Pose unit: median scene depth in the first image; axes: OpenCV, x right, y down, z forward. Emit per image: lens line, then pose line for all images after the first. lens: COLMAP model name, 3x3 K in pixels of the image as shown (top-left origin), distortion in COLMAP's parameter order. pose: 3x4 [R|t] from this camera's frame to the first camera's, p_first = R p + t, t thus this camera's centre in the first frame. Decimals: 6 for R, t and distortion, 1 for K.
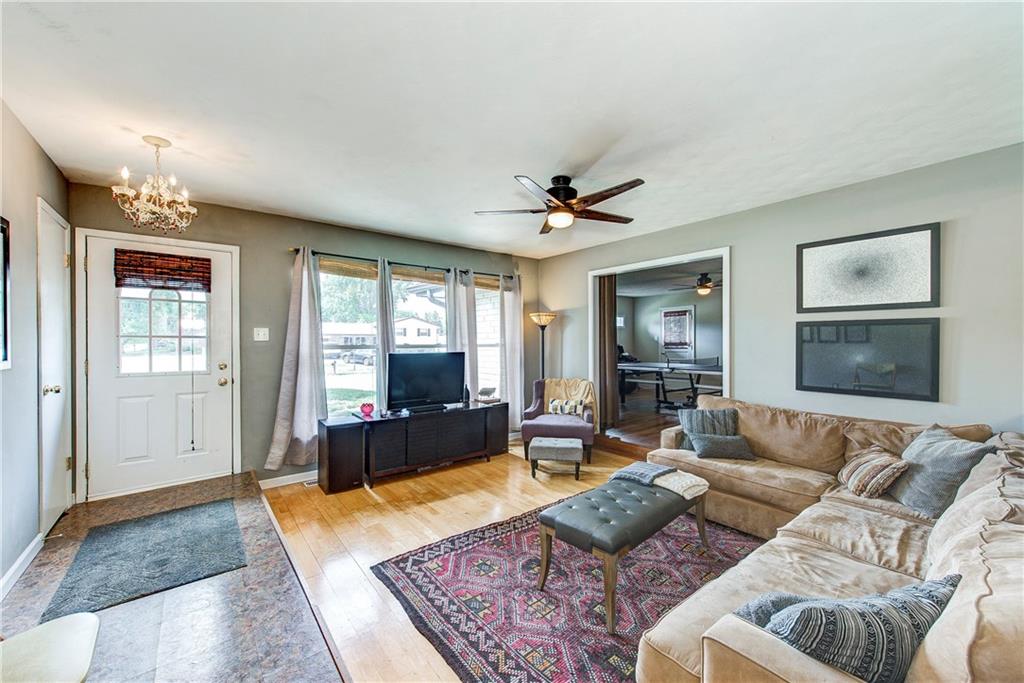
lens RADIAL K [[399.7, 0, 512.6], [0, 399.7, 342.1], [0, 0, 1]] dist [0.002793, -0.001141]
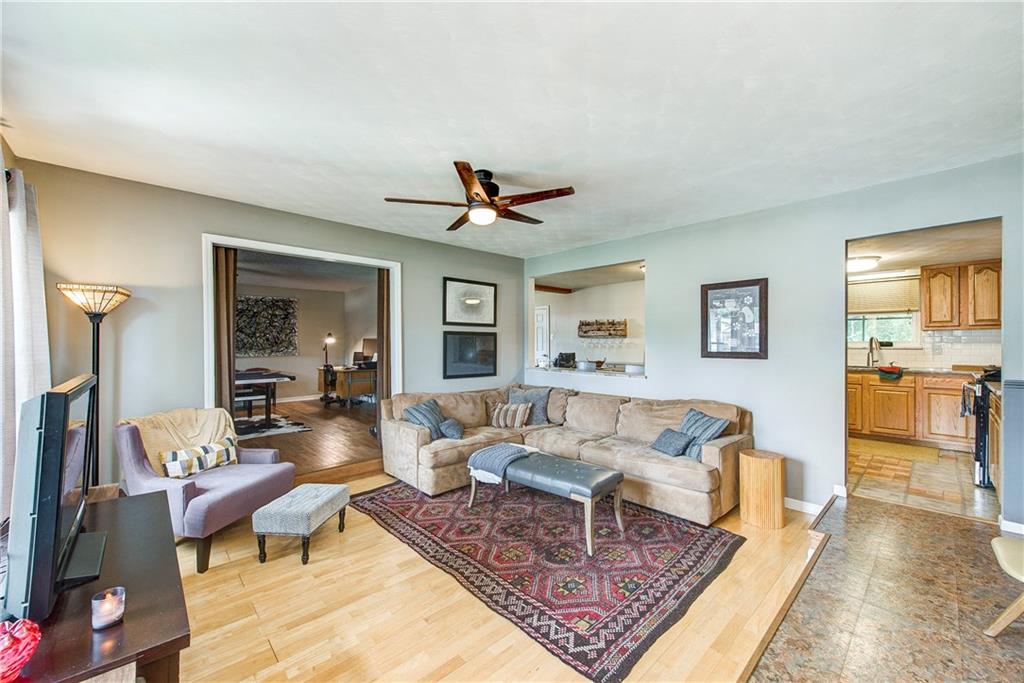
lens RADIAL K [[399.7, 0, 511.6], [0, 399.7, 344.4], [0, 0, 1]] dist [0.002793, -0.001141]
pose [[-0.080981, 0.000722, 0.996715, -0.928204], [0.005184, 0.999987, -0.000303, -0.002690], [-0.996702, 0.005143, -0.080984, 1.133034]]
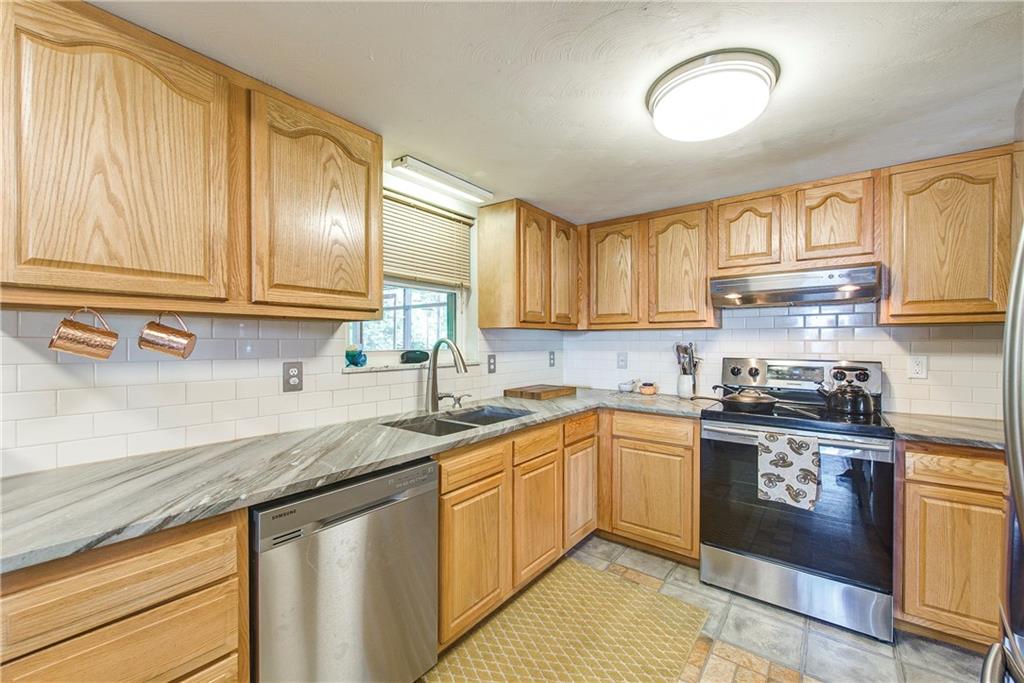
lens RADIAL K [[421.9, 0, 513.6], [0, 421.9, 340.9], [0, 0, 1]] dist [0.000223, 0.000018]
pose [[-0.971465, 0.004822, -0.237135, 0.959105], [0.005078, 0.999987, -0.000470, -0.026945], [0.237129, -0.001661, -0.971477, 0.050358]]
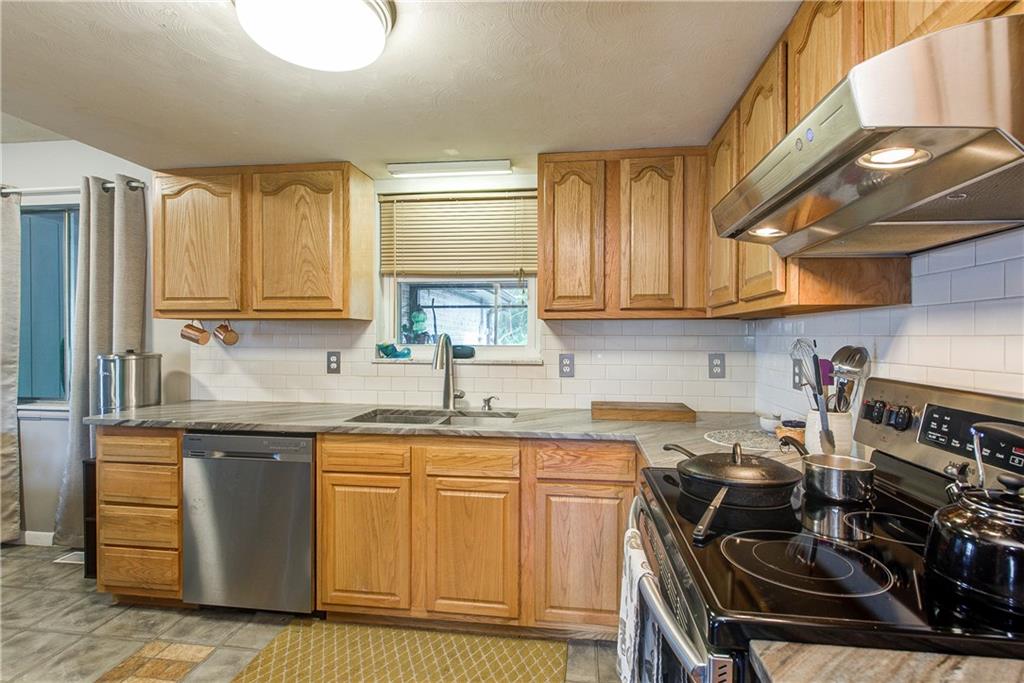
lens RADIAL K [[512.1, 0, 508.8], [0, 512.1, 340.6], [0, 0, 1]] dist [0.003491, 0.000207]
pose [[-0.685380, -0.002112, 0.728182, 0.109098], [-0.001179, 0.999998, 0.001791, -0.021018], [-0.728185, 0.000369, -0.685381, -0.209650]]
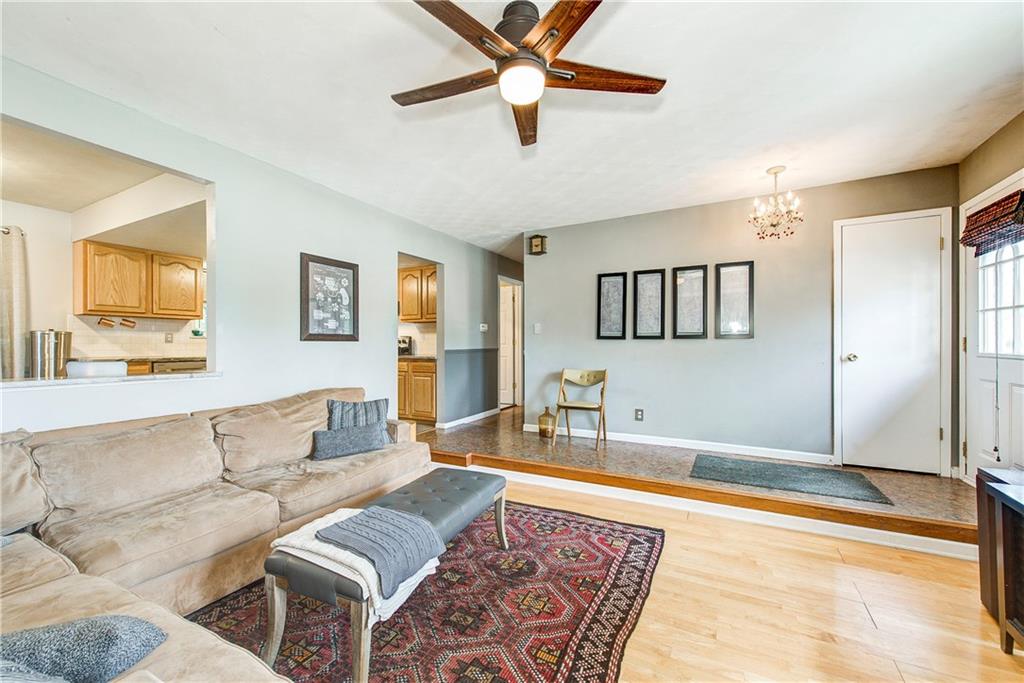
lens RADIAL K [[399.7, 0, 513.8], [0, 399.7, 341.0], [0, 0, 1]] dist [0.002793, -0.001141]
pose [[-0.917435, 0.003802, -0.397868, 0.400344], [0.005919, 0.999974, -0.004092, 0.060029], [0.397842, -0.006109, -0.917433, 1.698237]]
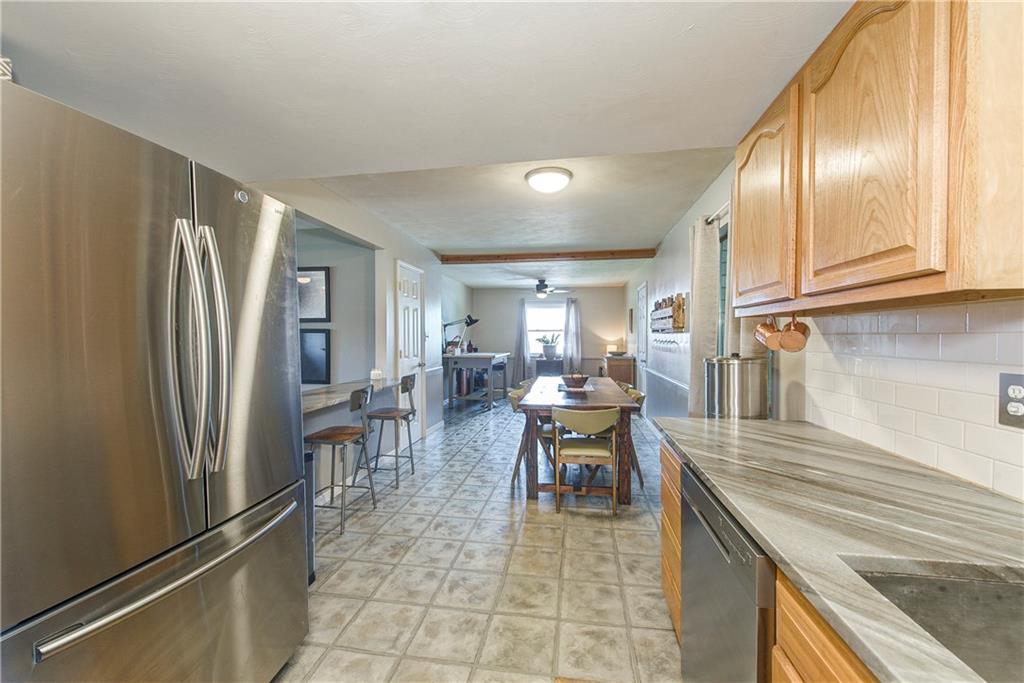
lens RADIAL K [[399.7, 0, 513.1], [0, 399.7, 342.9], [0, 0, 1]] dist [0.002793, -0.001141]
pose [[0.742524, -0.003038, 0.669813, 0.583883], [-0.003817, 0.999954, 0.008766, -0.024251], [-0.669809, -0.009066, 0.742478, -0.640760]]
